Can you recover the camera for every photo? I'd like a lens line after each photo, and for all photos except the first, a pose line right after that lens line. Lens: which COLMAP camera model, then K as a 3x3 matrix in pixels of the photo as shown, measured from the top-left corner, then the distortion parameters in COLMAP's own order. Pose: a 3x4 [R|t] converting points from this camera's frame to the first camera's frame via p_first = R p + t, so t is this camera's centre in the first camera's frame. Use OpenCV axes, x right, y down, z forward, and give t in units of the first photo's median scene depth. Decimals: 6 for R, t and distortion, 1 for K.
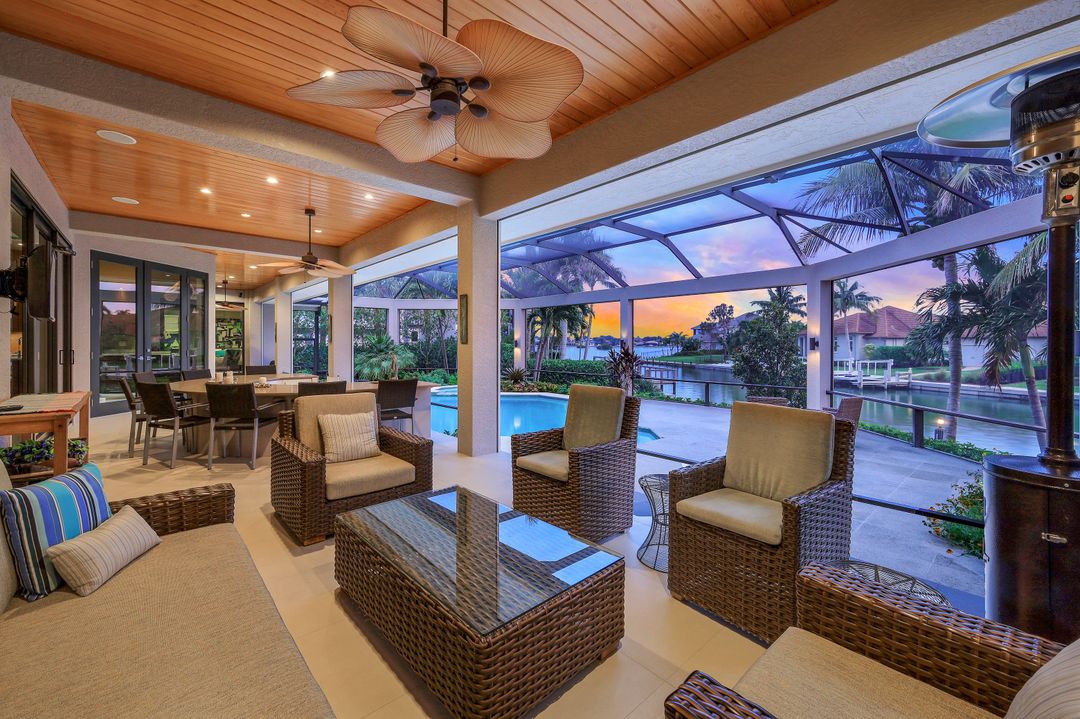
lens RADIAL K [[442.5, 0, 535.9], [0, 442.5, 345.7], [0, 0, 1]] dist [0.000771, 0.000764]
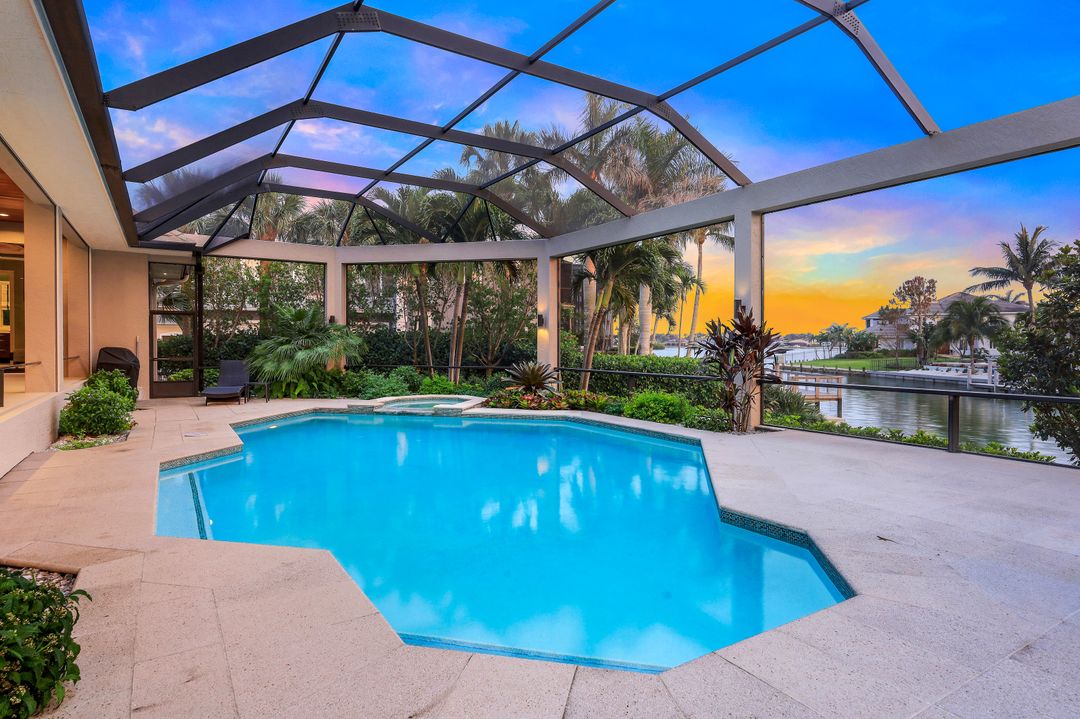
lens RADIAL K [[589.3, 0, 529.7], [0, 589.3, 357.9], [0, 0, 1]] dist [0.000304, -0.001306]
pose [[0.985311, 0.003147, -0.170738, 0.029460], [0.000003, 0.999830, 0.018450, 0.012355], [0.170767, -0.018179, 0.985144, 0.122132]]
